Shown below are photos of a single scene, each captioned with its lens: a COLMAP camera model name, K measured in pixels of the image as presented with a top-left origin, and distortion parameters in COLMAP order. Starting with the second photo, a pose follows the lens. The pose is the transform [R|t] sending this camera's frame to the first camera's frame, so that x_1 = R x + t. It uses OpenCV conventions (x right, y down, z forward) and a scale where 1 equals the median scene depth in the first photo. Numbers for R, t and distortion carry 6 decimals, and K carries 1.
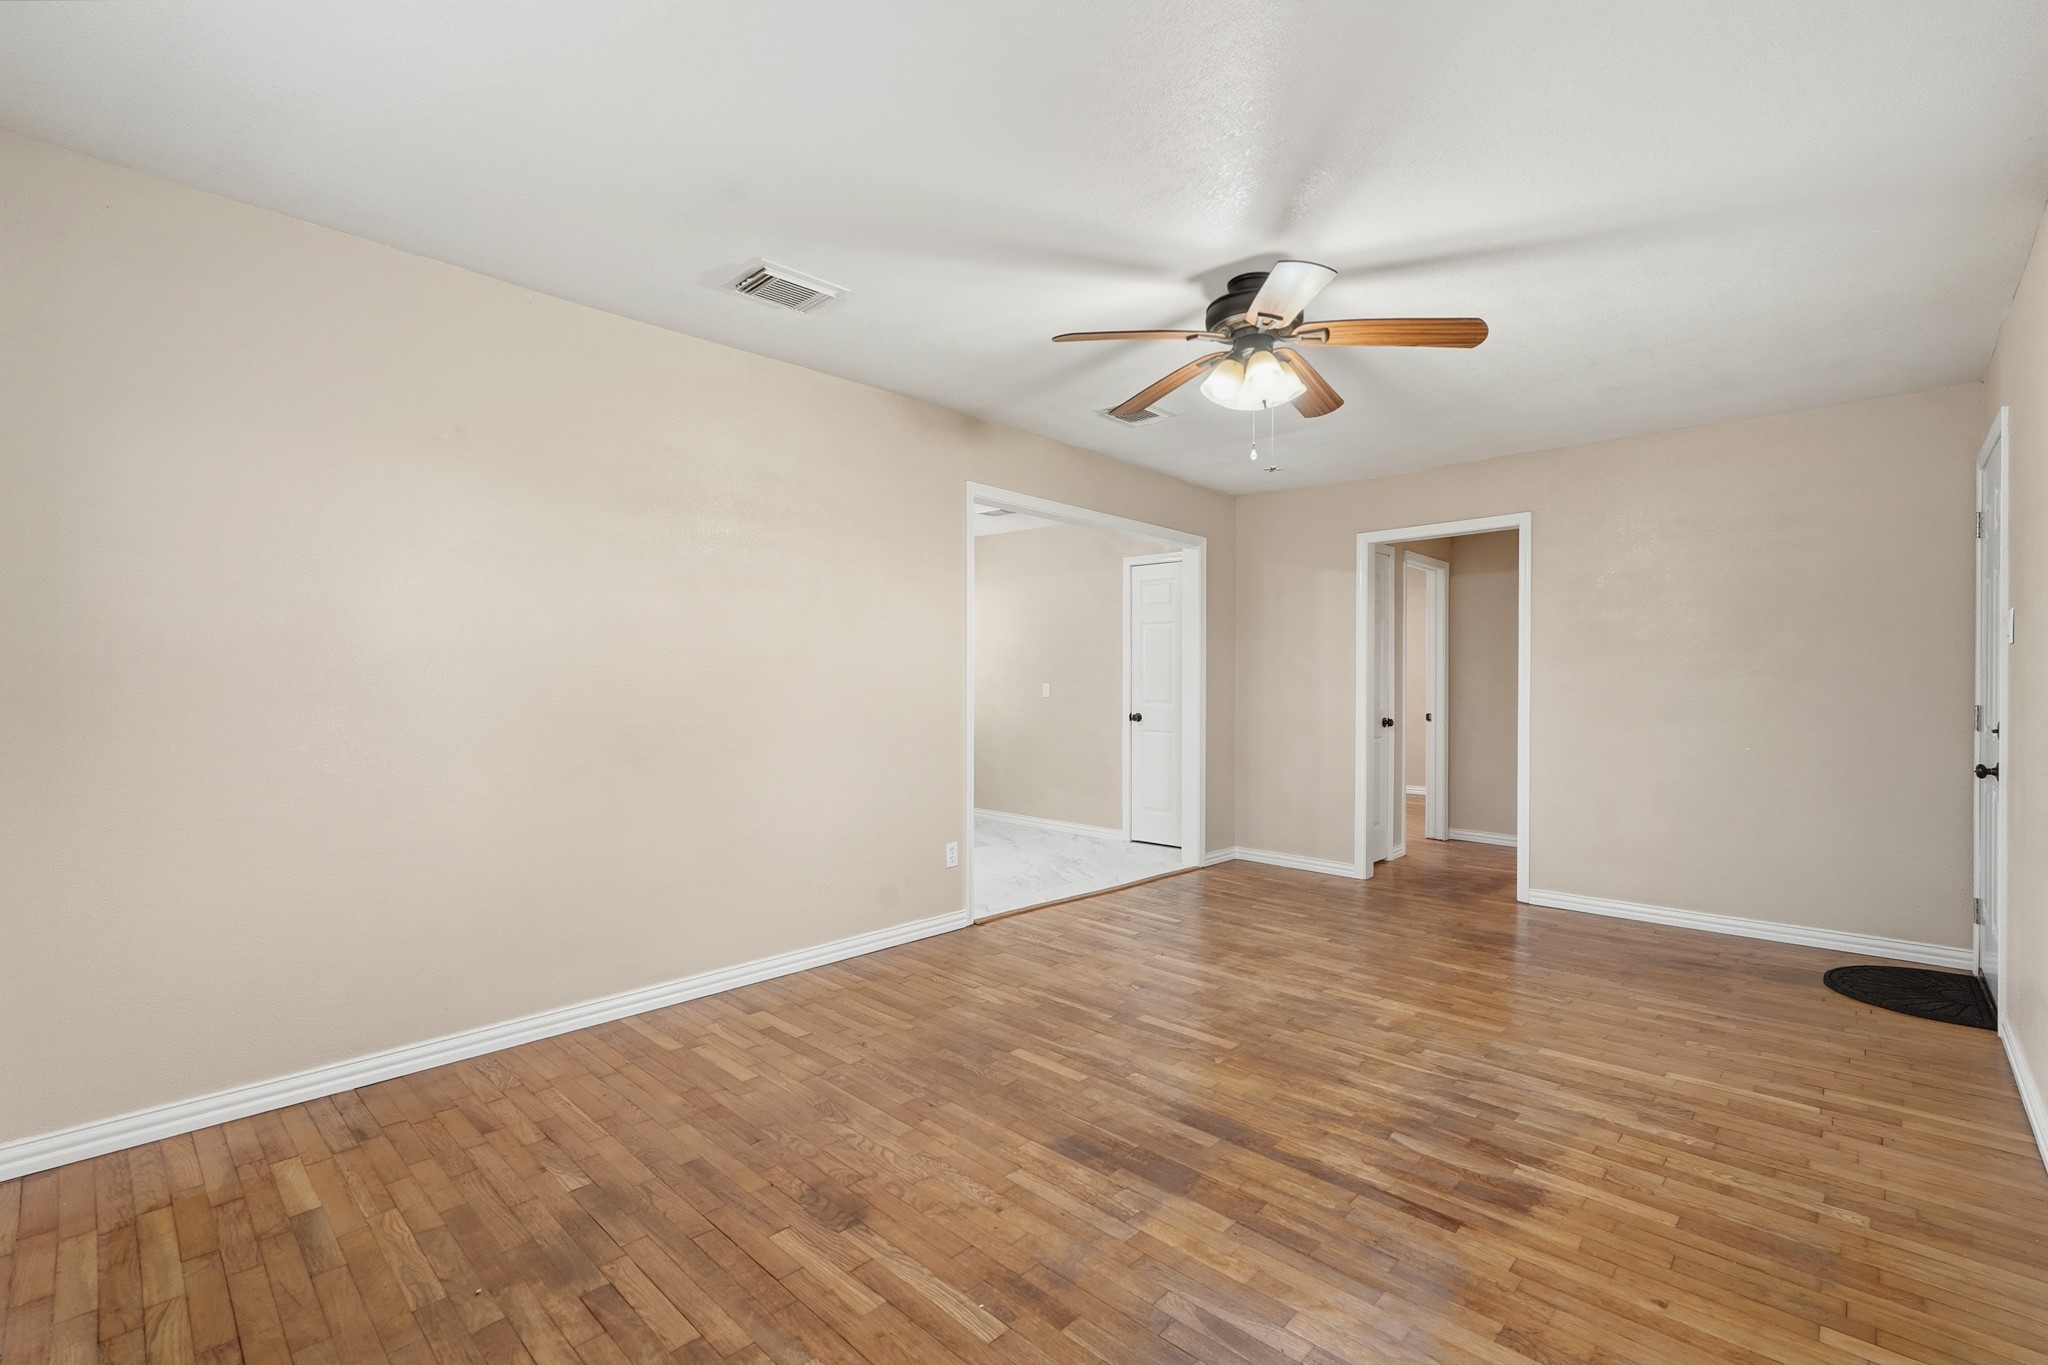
lens RADIAL K [[901.1, 0, 1026.8], [0, 901.1, 685.5], [0, 0, 1]] dist [-0.009249, 0.003137]
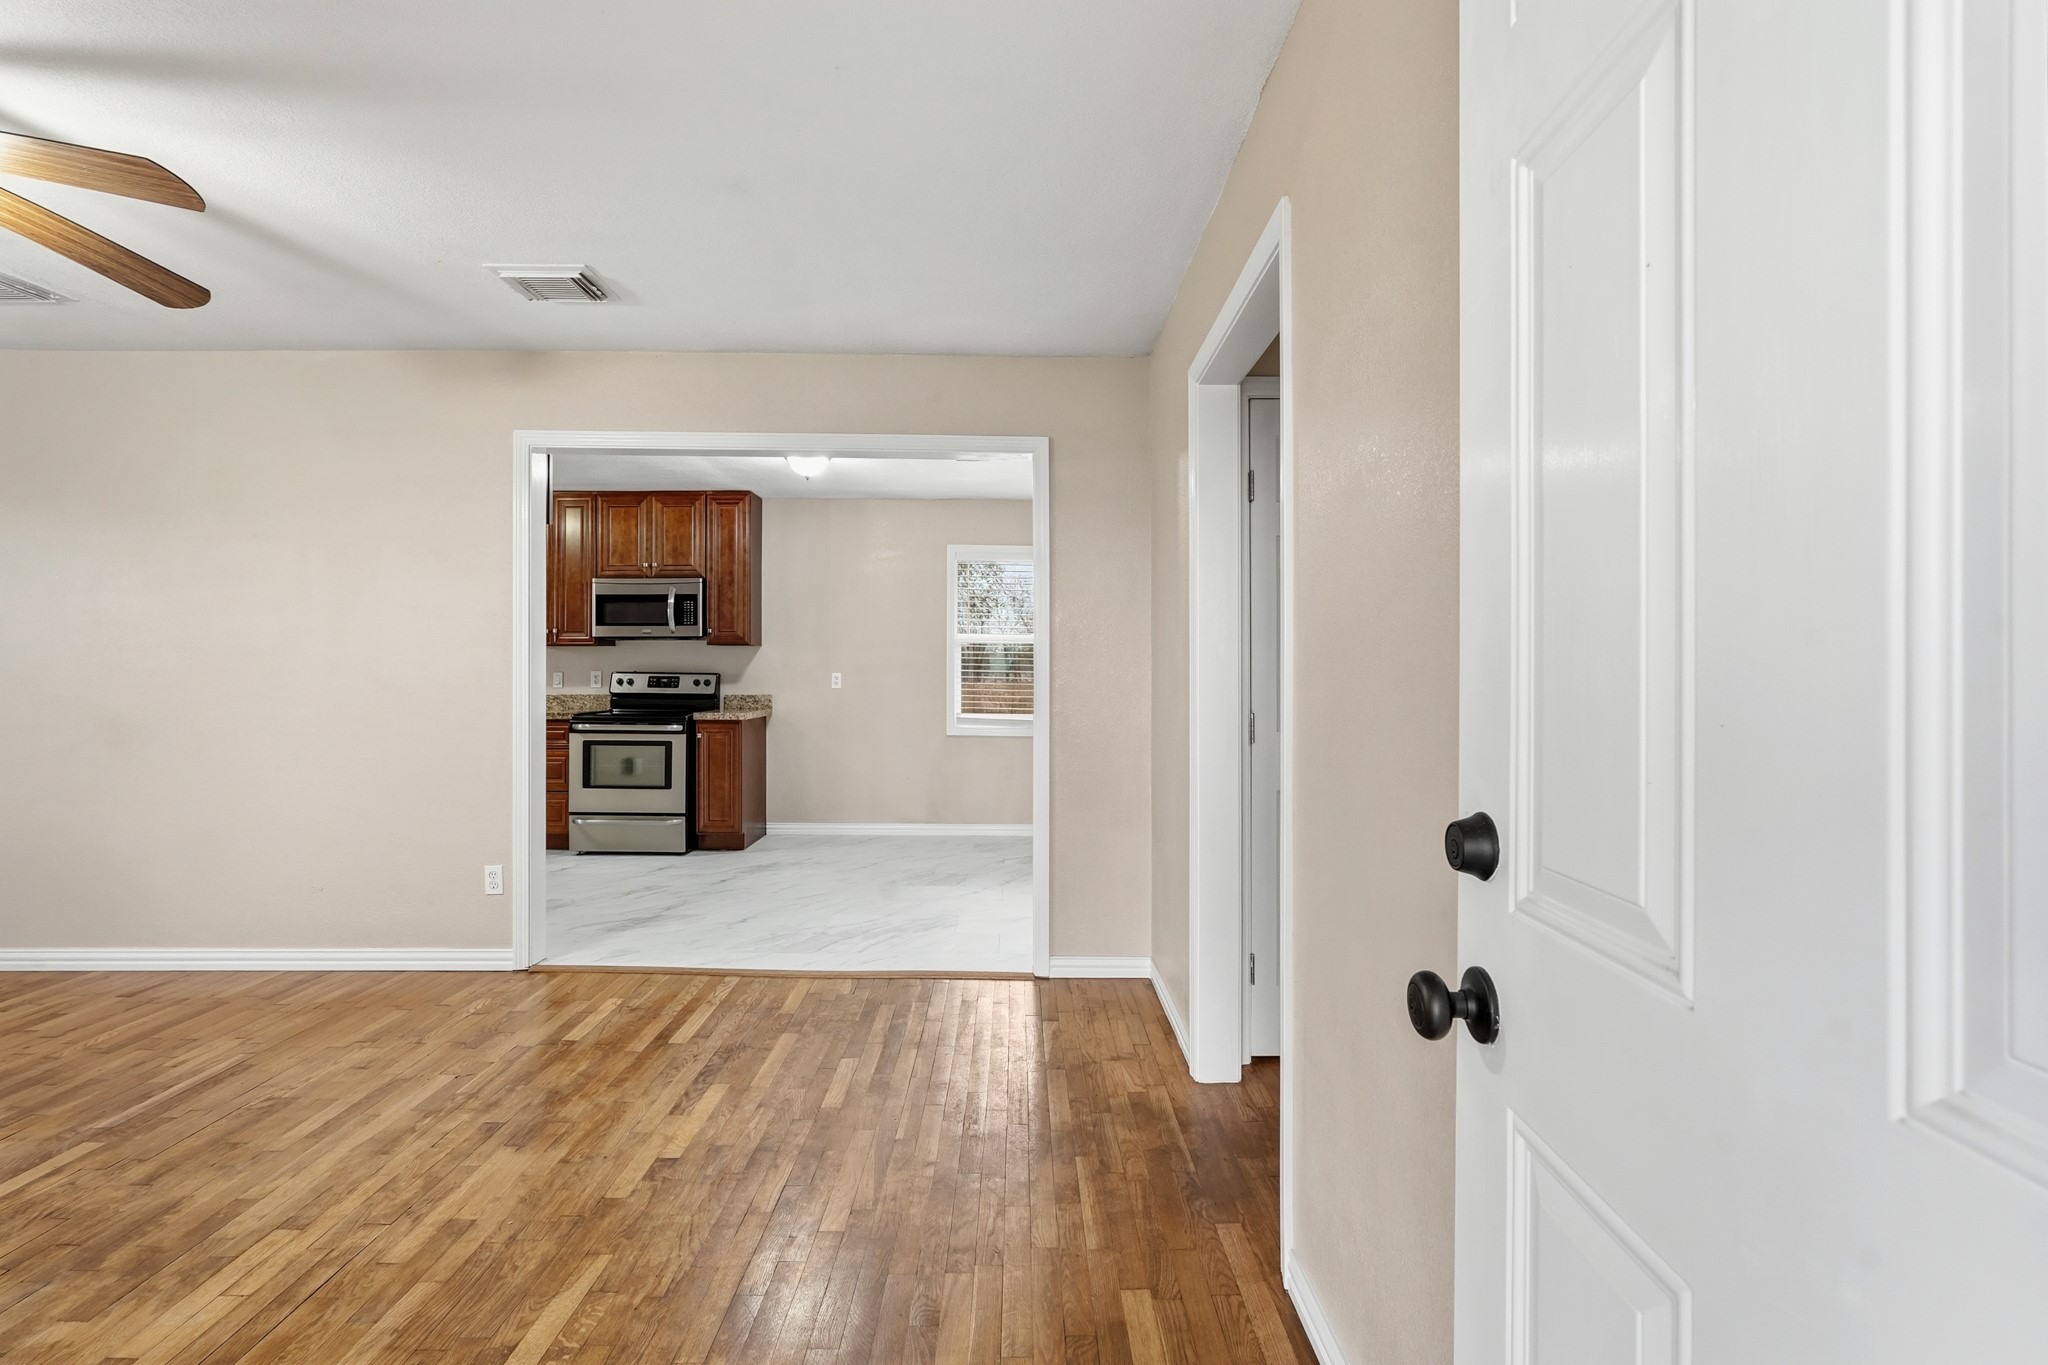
lens RADIAL K [[901.1, 0, 1024.2], [0, 901.1, 671.5], [0, 0, 1]] dist [-0.009249, 0.003137]
pose [[0.691386, -0.004432, -0.722472, 1.246590], [-0.002688, 0.999958, -0.008707, 0.000394], [0.722481, 0.007962, 0.691345, 1.129793]]
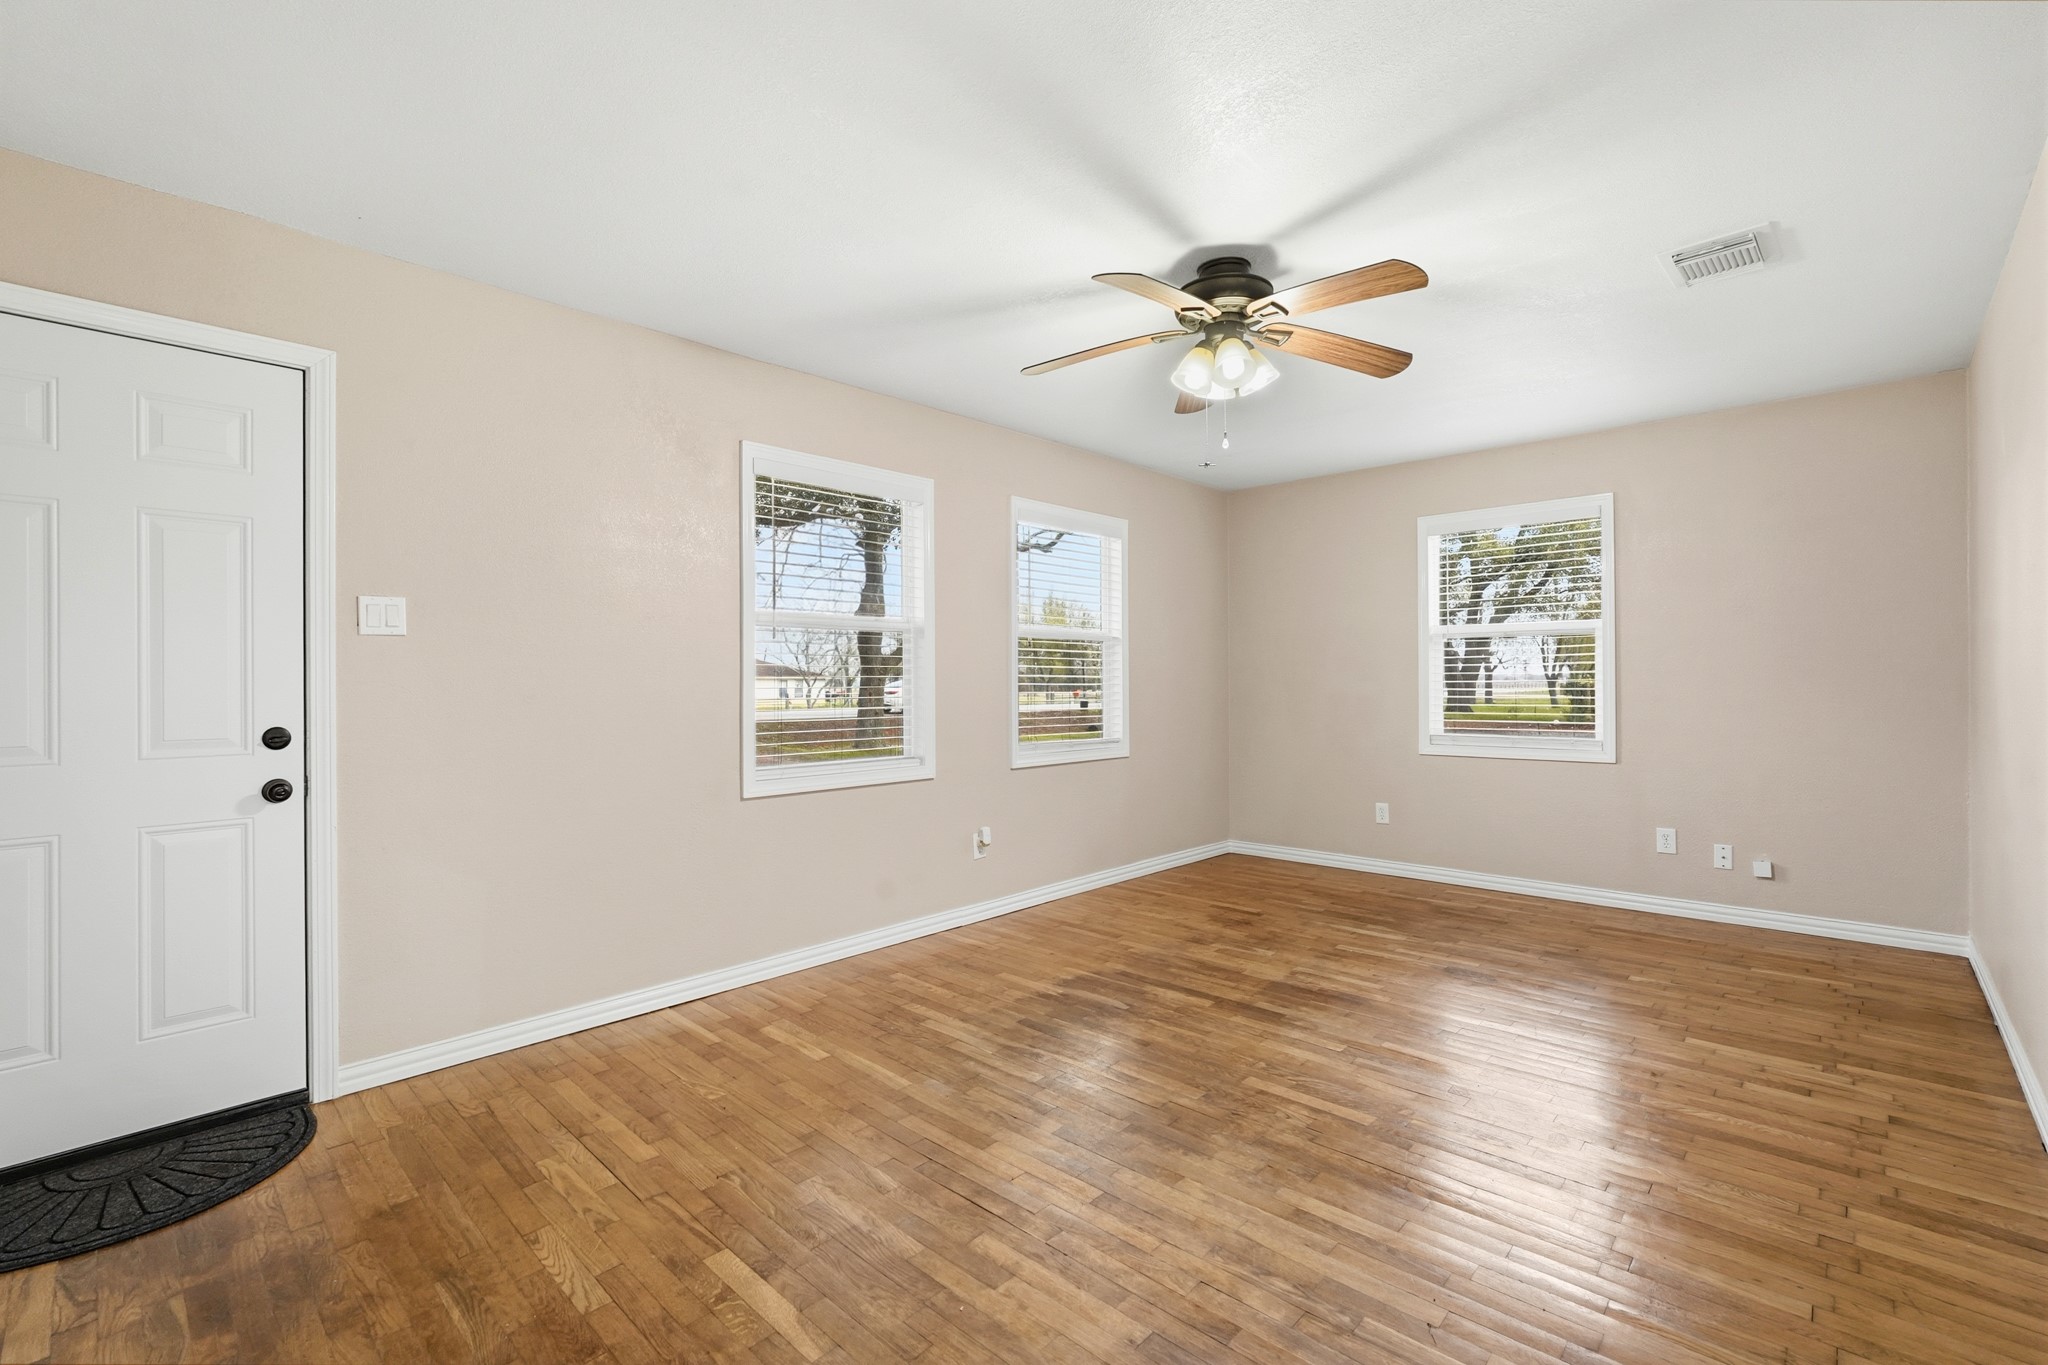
lens RADIAL K [[901.1, 0, 1023.3], [0, 901.1, 675.6], [0, 0, 1]] dist [-0.009249, 0.003137]
pose [[-0.999997, 0.000229, -0.002276, 0.456438], [0.000238, 0.999992, -0.004100, -0.000848], [0.002275, -0.004101, -0.999989, 1.903619]]
